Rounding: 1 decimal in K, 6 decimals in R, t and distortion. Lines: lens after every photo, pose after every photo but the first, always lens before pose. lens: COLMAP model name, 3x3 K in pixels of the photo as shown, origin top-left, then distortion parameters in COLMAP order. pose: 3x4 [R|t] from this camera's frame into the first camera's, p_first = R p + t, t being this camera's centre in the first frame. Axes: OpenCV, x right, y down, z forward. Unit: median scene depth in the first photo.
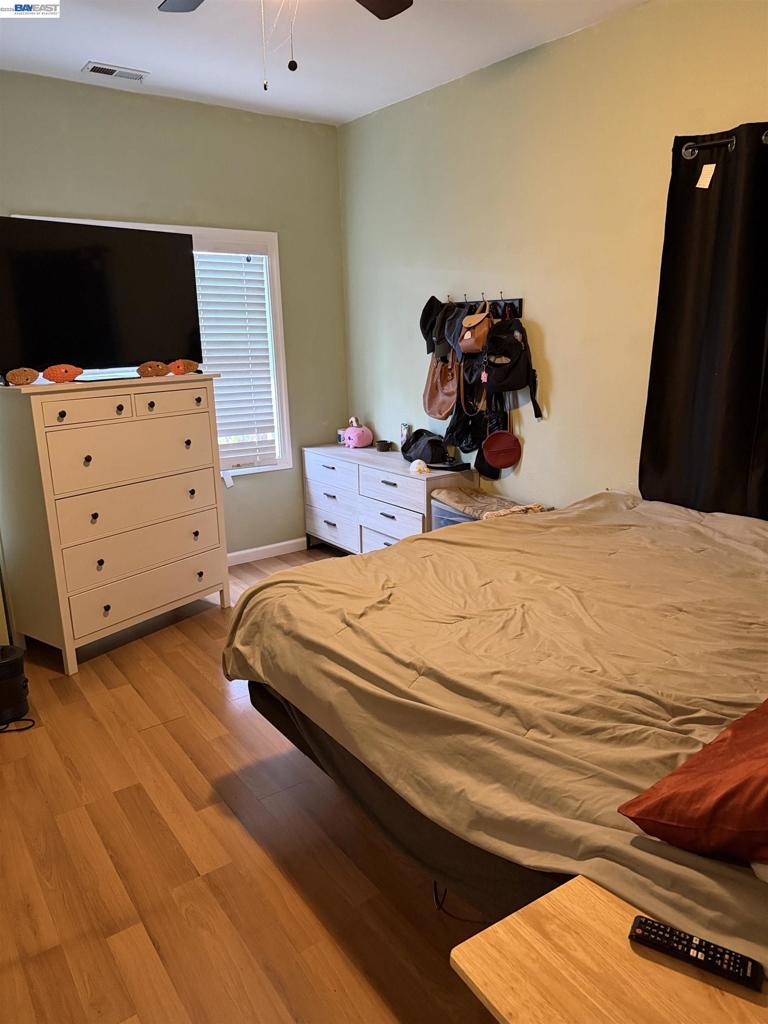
lens RADIAL K [[730.6, 0, 385.5], [0, 730.6, 514.2], [0, 0, 1]] dist [0.069850, -0.075602]
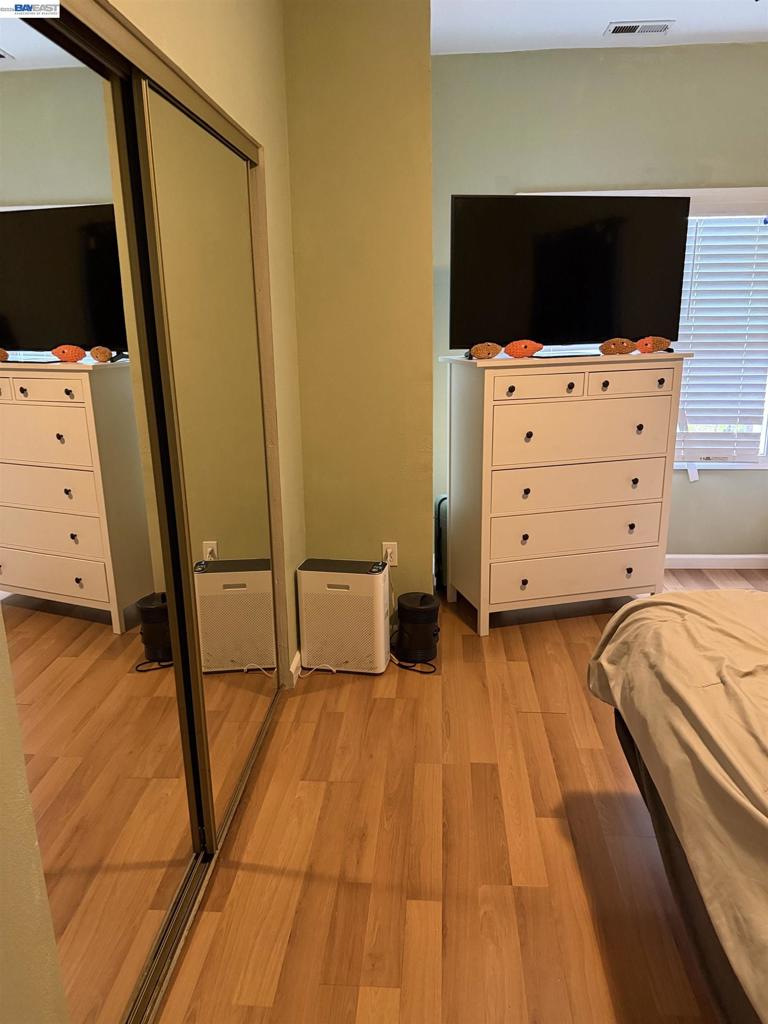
lens RADIAL K [[730.6, 0, 382.1], [0, 730.6, 509.4], [0, 0, 1]] dist [0.069850, -0.075602]
pose [[0.765450, 0.173770, -0.619589, 0.084866], [-0.156825, 0.984193, 0.082282, -0.025176], [0.624093, 0.034184, 0.780602, 0.093483]]
